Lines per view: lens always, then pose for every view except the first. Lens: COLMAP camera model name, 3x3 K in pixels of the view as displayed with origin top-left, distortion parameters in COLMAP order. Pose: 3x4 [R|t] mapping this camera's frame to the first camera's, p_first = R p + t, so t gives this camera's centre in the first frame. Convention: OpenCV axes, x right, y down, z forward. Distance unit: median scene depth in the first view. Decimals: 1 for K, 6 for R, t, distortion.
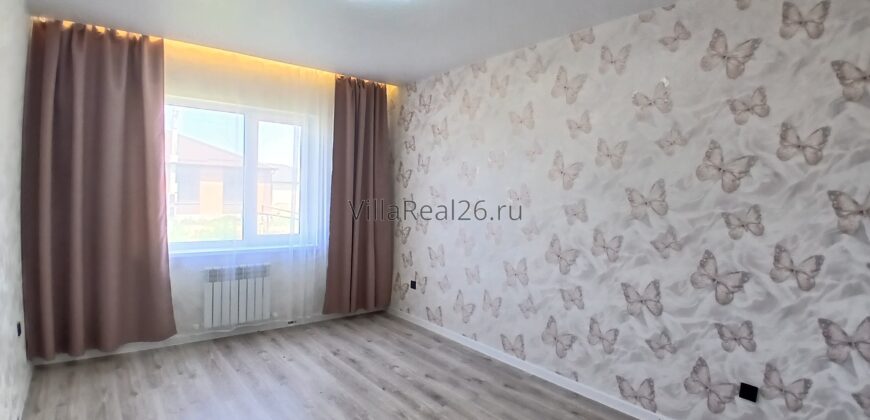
lens RADIAL K [[444.4, 0, 433.4], [0, 444.4, 208.5], [0, 0, 1]] dist [0.001687, 0.000358]
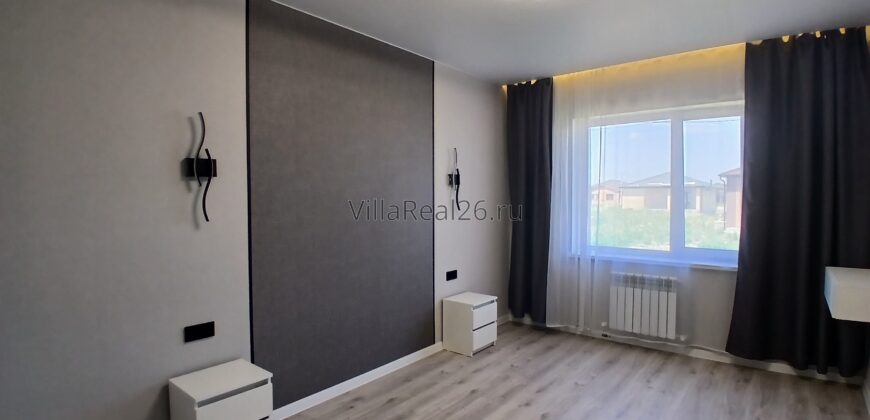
lens RADIAL K [[444.4, 0, 433.4], [0, 444.4, 208.6], [0, 0, 1]] dist [0.001687, 0.000358]
pose [[0.218805, 0.003918, -0.975761, 0.395345], [-0.028532, 0.999590, -0.002384, -0.002219], [0.975351, 0.028363, 0.218827, 0.315234]]
